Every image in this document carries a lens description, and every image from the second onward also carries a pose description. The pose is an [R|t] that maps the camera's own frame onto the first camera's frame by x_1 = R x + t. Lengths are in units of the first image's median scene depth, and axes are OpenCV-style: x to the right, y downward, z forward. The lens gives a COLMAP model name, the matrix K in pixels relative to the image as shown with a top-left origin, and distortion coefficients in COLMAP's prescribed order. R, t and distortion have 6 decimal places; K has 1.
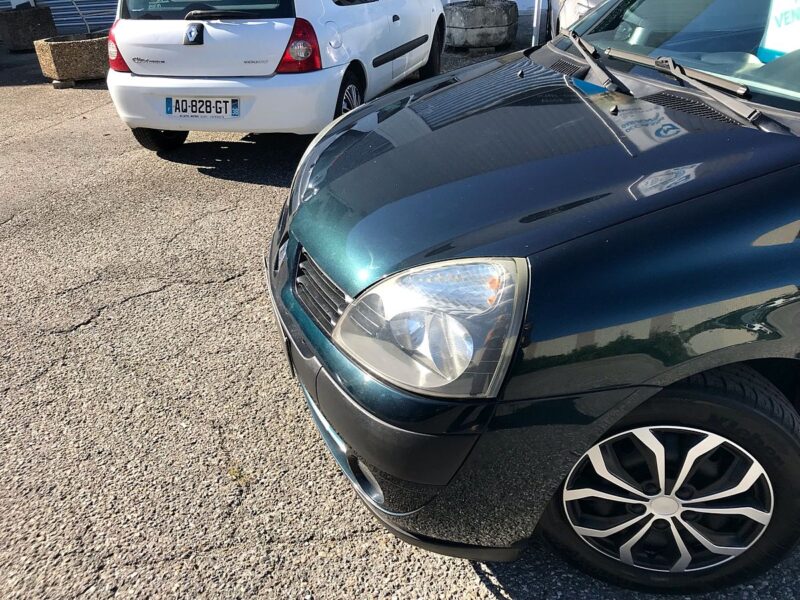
lens RADIAL K [[651.6, 0, 400.0], [0, 651.6, 290.8], [0, 0, 1]] dist [0.004804, 0.002973]
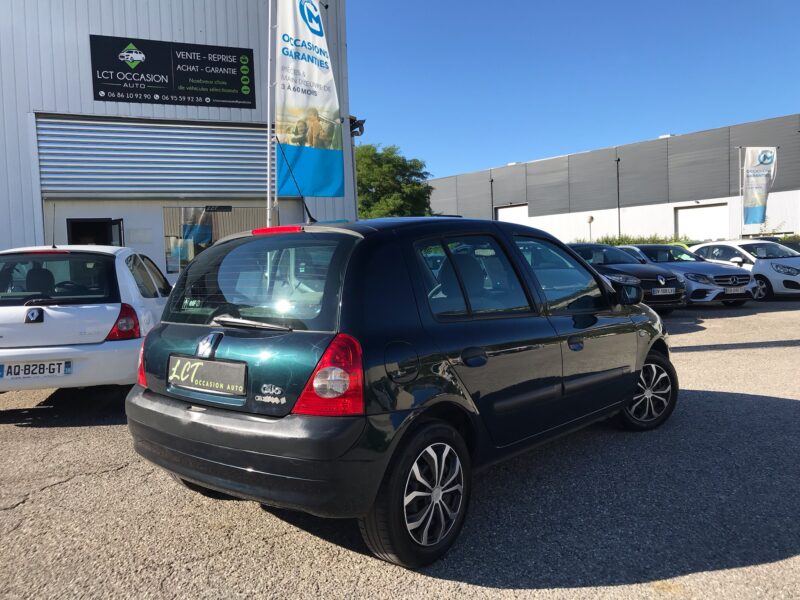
lens RADIAL K [[658.4, 0, 395.3], [0, 658.4, 287.8], [0, 0, 1]] dist [0.010528, 0.012750]
pose [[0.879833, 0.007871, 0.475217, -0.315221], [0.209862, 0.890678, -0.403298, 0.244046], [-0.426440, 0.454566, 0.781997, -0.367784]]
